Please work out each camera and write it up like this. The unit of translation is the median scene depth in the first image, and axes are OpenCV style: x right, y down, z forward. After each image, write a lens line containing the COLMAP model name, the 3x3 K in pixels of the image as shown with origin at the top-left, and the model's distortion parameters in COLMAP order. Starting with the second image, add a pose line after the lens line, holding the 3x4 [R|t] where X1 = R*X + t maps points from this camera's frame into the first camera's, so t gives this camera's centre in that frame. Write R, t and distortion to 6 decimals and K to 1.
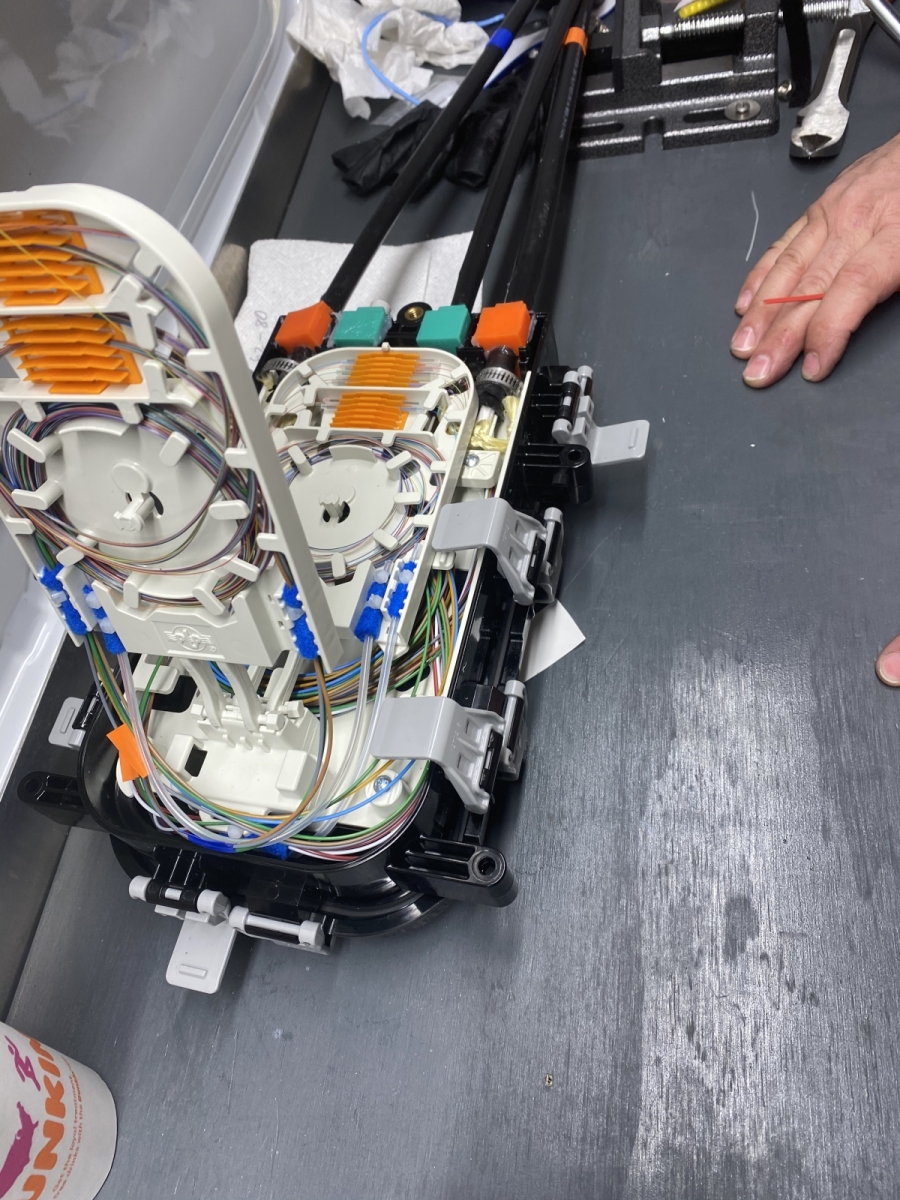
lens RADIAL K [[901.1, 0, 464.0], [0, 901.1, 590.0], [0, 0, 1]] dist [0.006116, -0.005788]
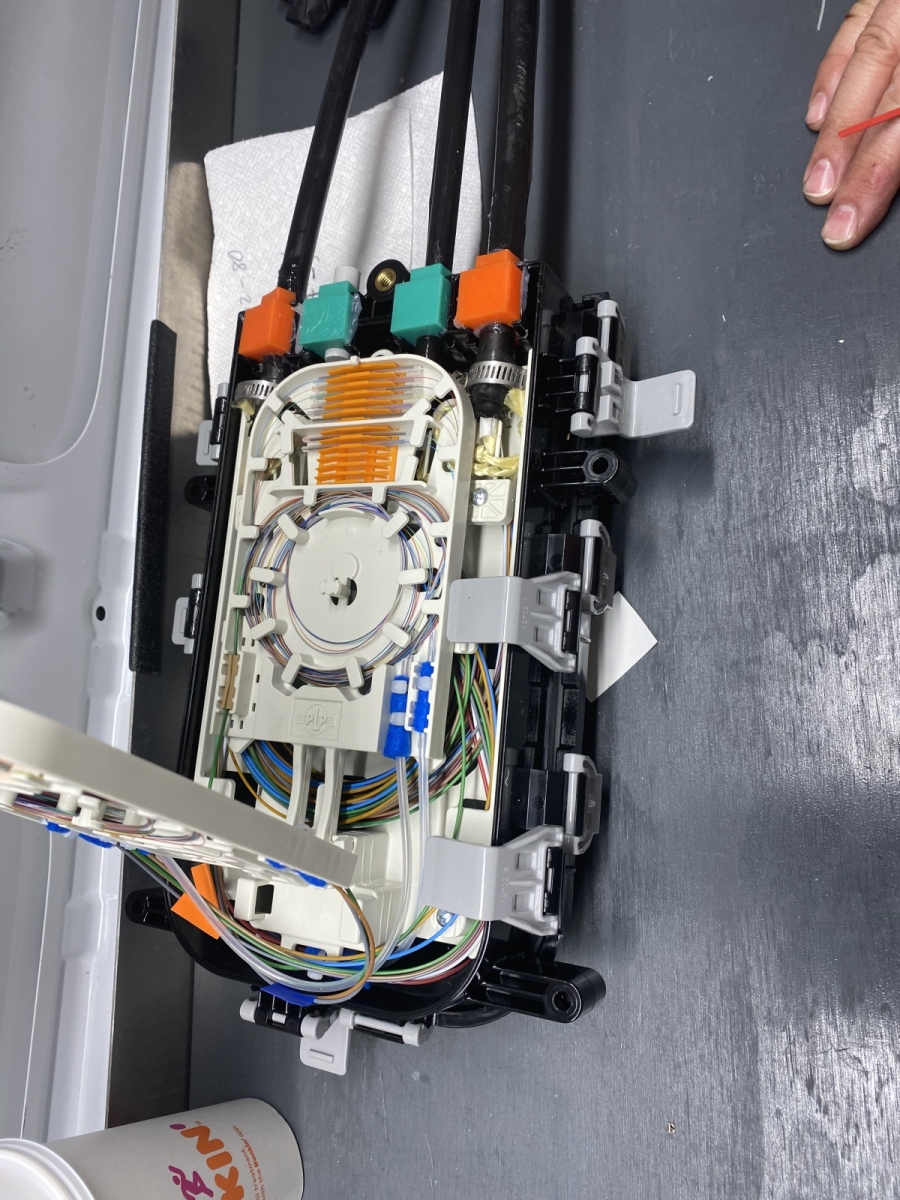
lens RADIAL K [[901.1, 0, 464.0], [0, 901.1, 590.0], [0, 0, 1]] dist [0.006116, -0.005788]
pose [[0.963071, -0.171607, -0.207472, 0.175757], [0.230058, 0.924817, 0.302964, -0.366363], [0.139883, -0.339506, 0.930144, 0.211133]]
